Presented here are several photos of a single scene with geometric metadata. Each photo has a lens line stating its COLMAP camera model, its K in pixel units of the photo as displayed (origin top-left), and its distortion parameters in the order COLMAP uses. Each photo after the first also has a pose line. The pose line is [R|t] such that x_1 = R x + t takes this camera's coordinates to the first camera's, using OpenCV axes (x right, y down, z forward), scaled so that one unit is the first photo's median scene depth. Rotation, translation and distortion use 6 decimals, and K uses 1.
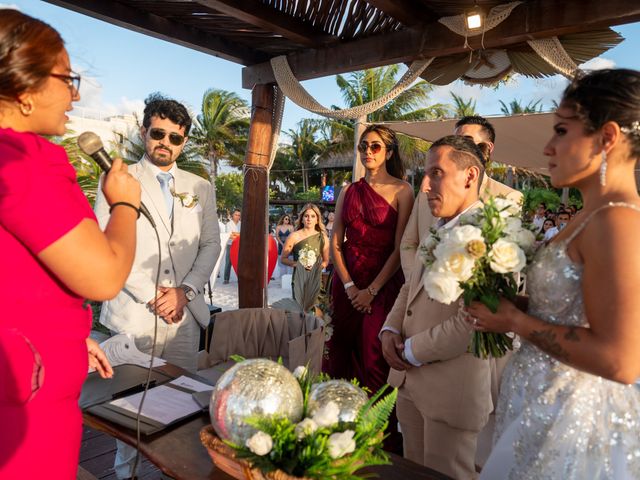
lens RADIAL K [[498.5, 0, 320.0], [0, 498.5, 240.0], [0, 0, 1]] dist [-0.029040, 0.007960]
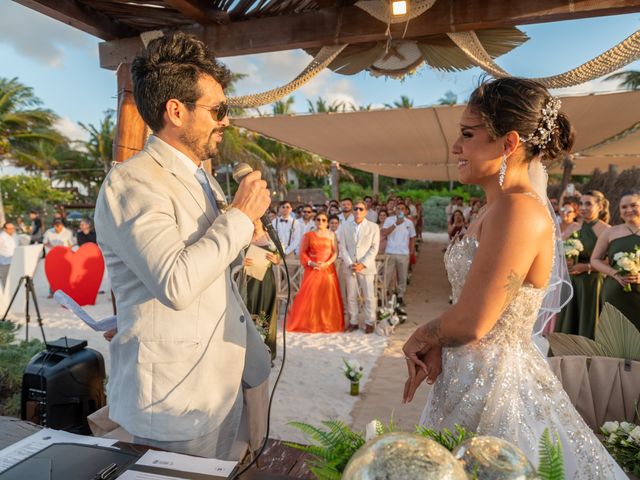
lens RADIAL K [[498.5, 0, 320.0], [0, 498.5, 240.0], [0, 0, 1]] dist [-0.029040, 0.007960]
pose [[0.924740, -0.067914, 0.374490, -0.186979], [0.066345, 0.997650, 0.017096, -0.017371], [-0.374771, 0.009036, 0.927073, 0.148422]]
